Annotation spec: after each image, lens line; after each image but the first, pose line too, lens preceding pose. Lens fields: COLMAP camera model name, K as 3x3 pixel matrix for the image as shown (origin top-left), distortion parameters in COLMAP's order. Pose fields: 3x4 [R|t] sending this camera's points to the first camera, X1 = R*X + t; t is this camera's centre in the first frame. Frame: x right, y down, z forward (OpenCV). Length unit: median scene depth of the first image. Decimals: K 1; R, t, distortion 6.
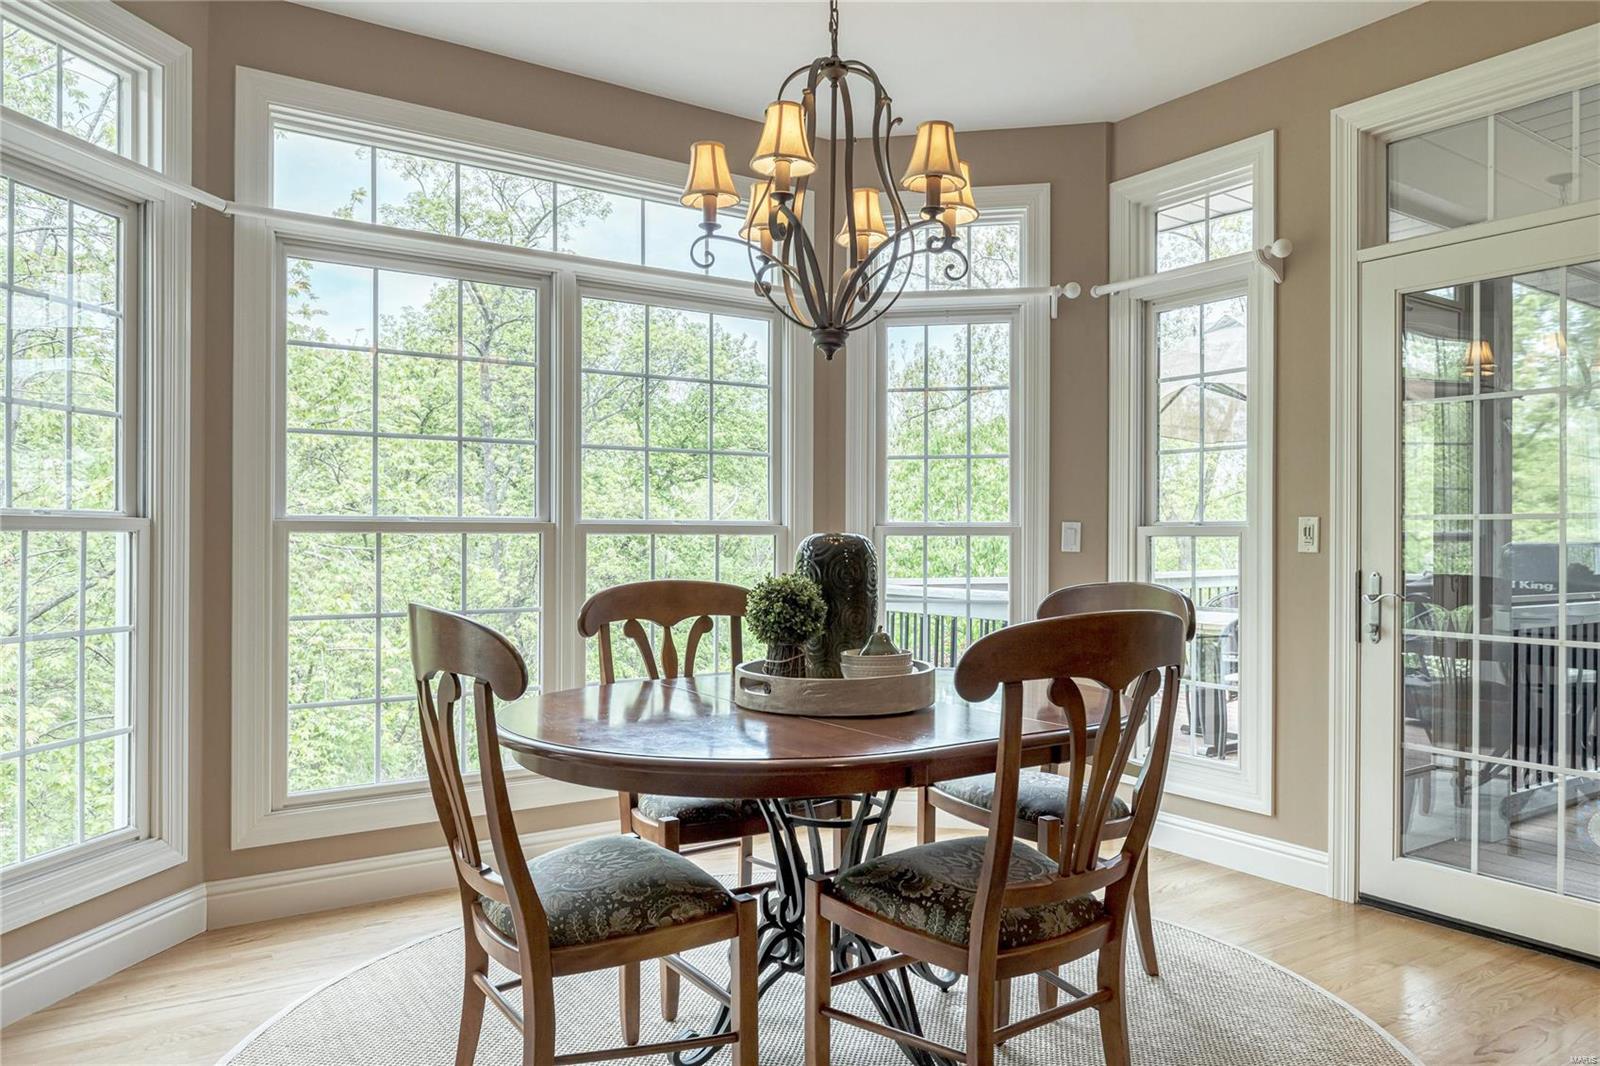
lens RADIAL K [[1112.6, 0, 804.6], [0, 1112.6, 532.9], [0, 0, 1]] dist [0.009167, -0.007721]
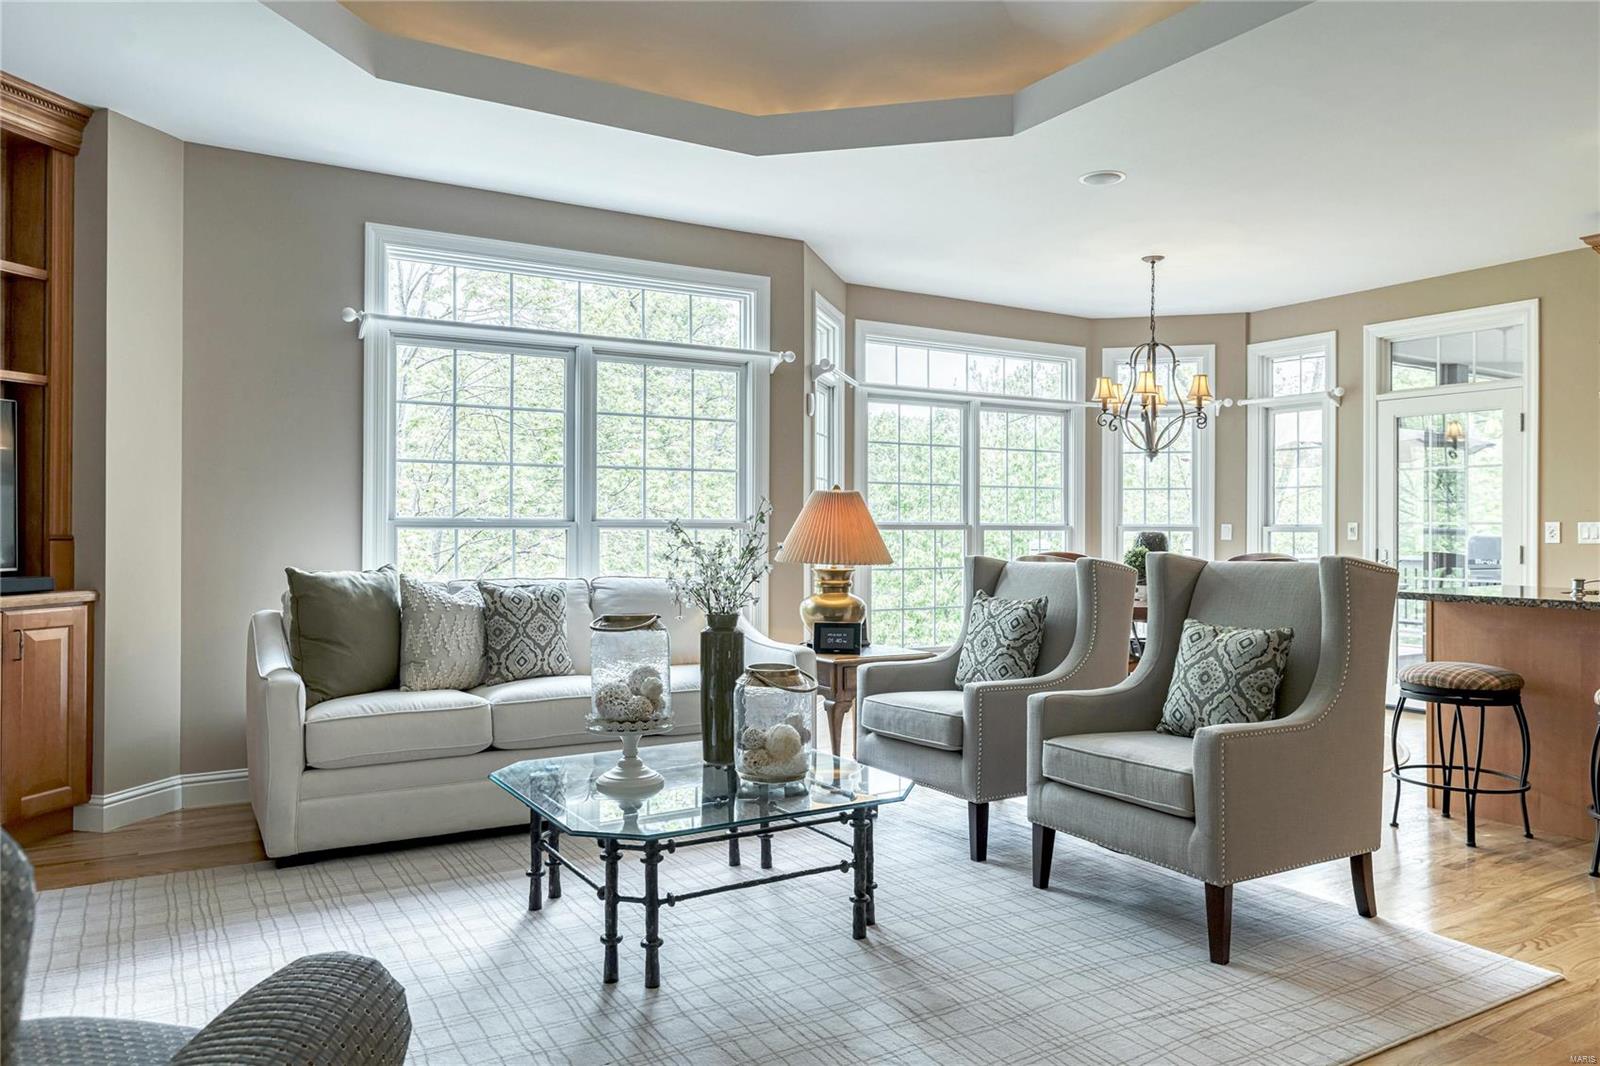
lens RADIAL K [[1112.6, 0, 805.6], [0, 1112.6, 521.8], [0, 0, 1]] dist [0.009167, -0.007721]
pose [[0.998360, 0.001355, -0.057238, -0.404476], [-0.001505, 0.999996, -0.002569, -0.008491], [0.057235, 0.002651, 0.998357, -1.026655]]
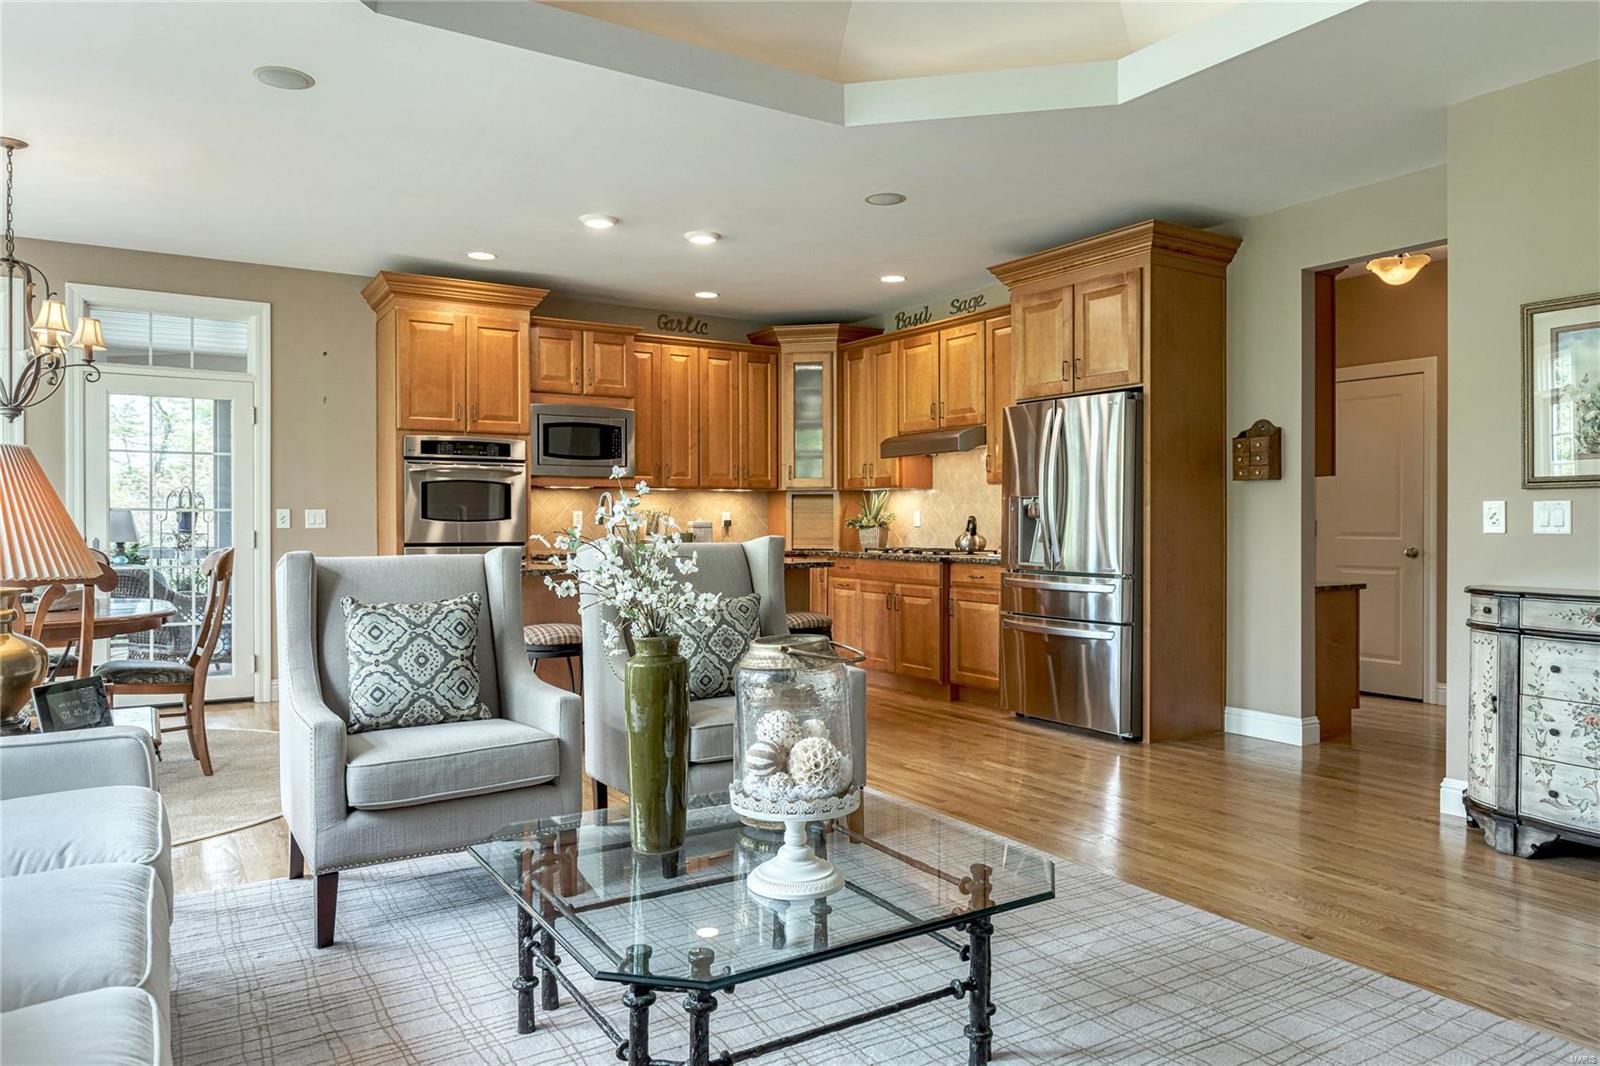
lens RADIAL K [[1112.6, 0, 800.0], [0, 1112.6, 527.5], [0, 0, 1]] dist [0.009167, -0.007721]
pose [[0.048111, -0.007244, 0.998816, -1.173314], [-0.006821, 0.999948, 0.007581, -0.003426], [-0.998819, -0.007178, 0.048060, -0.251269]]
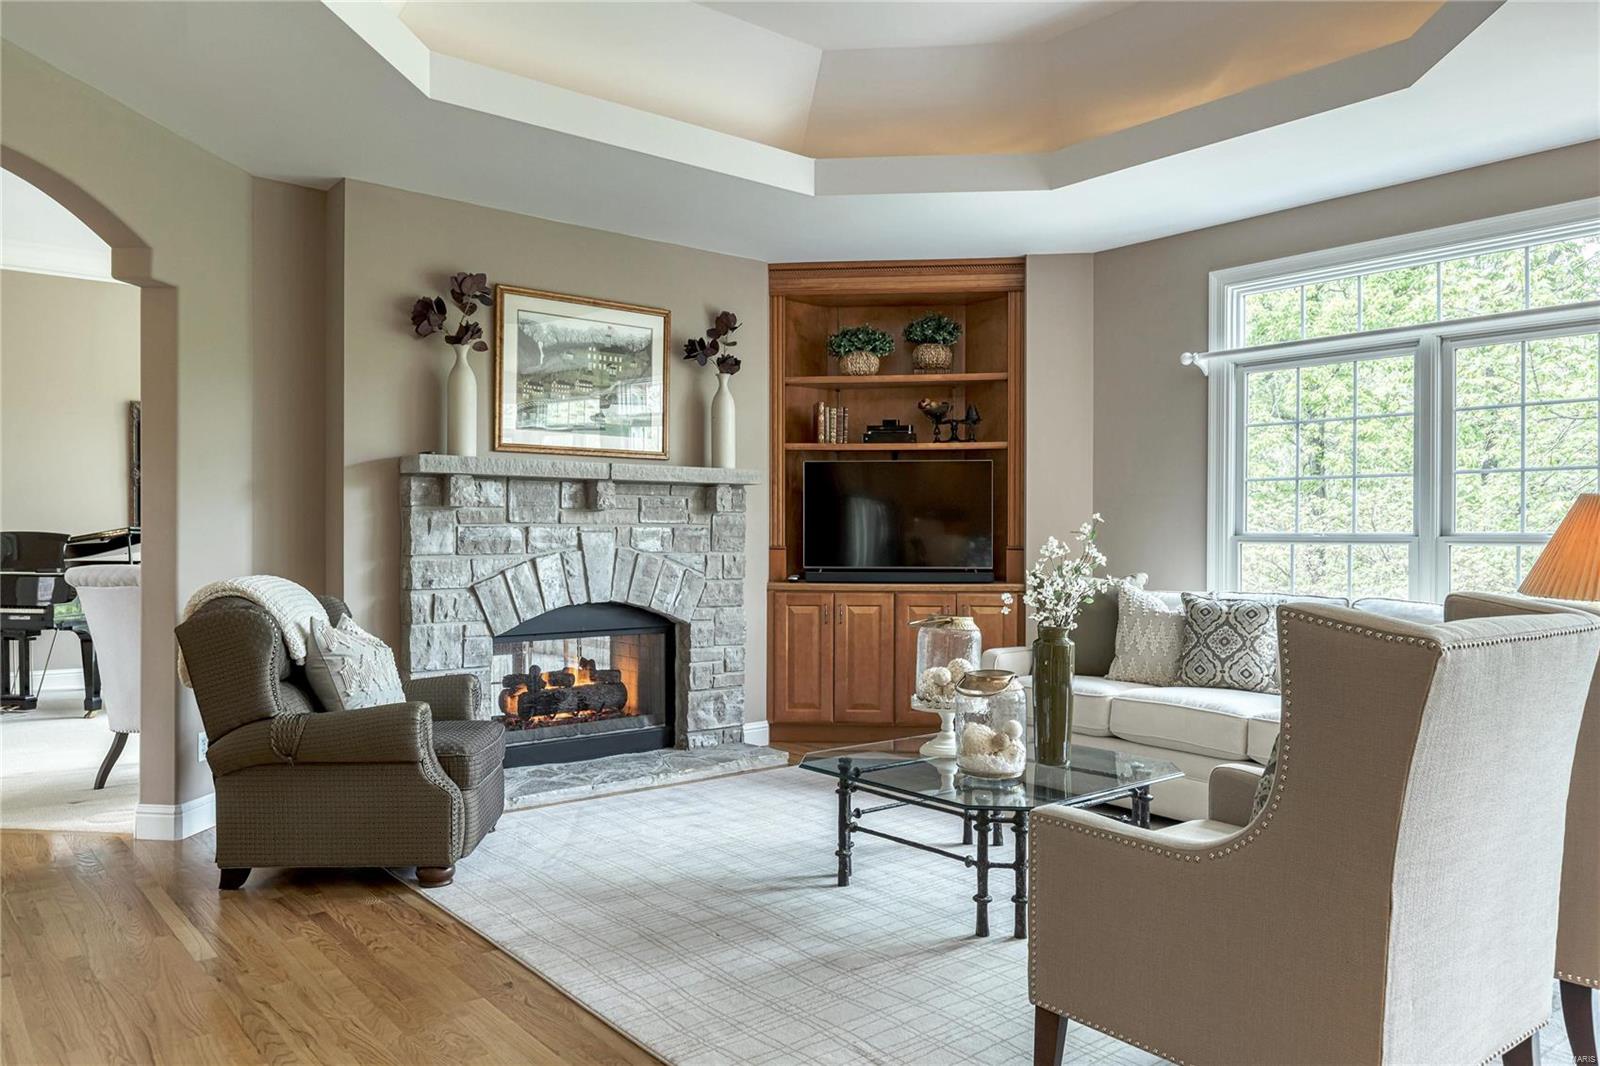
lens RADIAL K [[1112.6, 0, 804.3], [0, 1112.6, 538.9], [0, 0, 1]] dist [0.009167, -0.007721]
pose [[0.091226, 0.005210, -0.995817, 0.417105], [0.002519, 0.999982, 0.005462, -0.017862], [0.995827, -0.003007, 0.091212, -0.435433]]
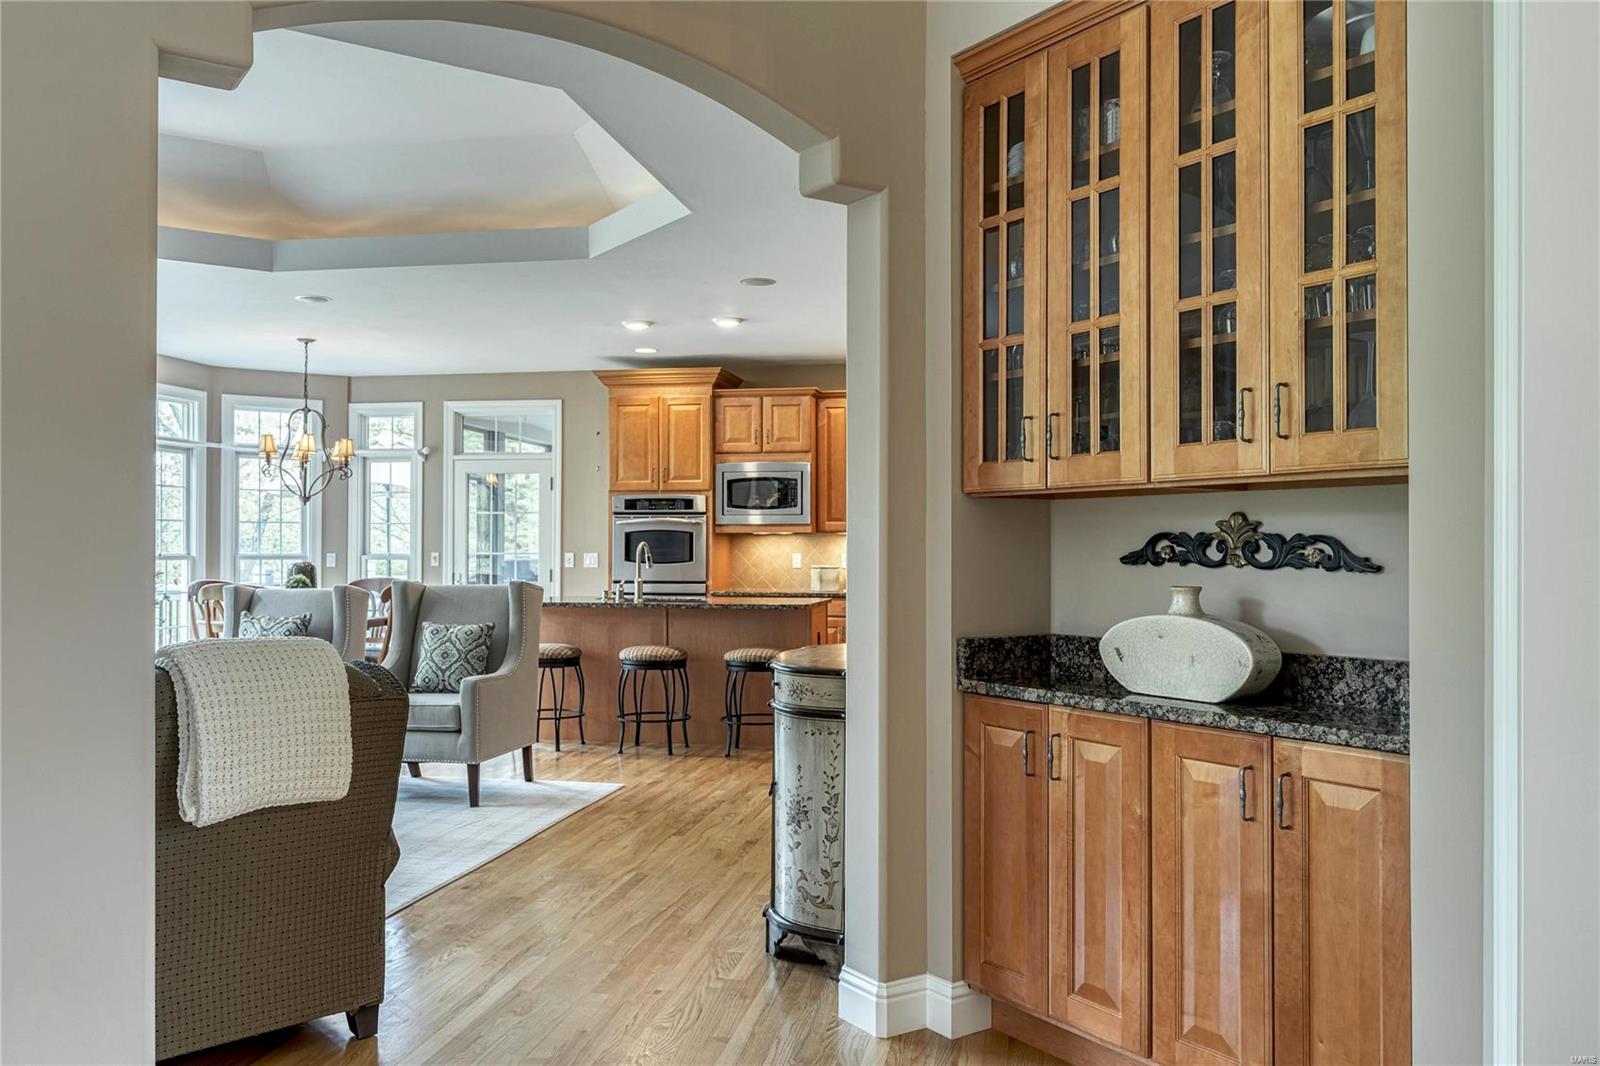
lens RADIAL K [[1285.4, 0, 803.7], [0, 1285.4, 539.8], [0, 0, 1]] dist [0.013478, 0.001897]
pose [[0.715124, 0.004461, 0.698983, -0.981272], [-0.003439, 0.999990, -0.002864, -0.036793], [-0.698989, -0.000356, 0.715133, -1.665422]]
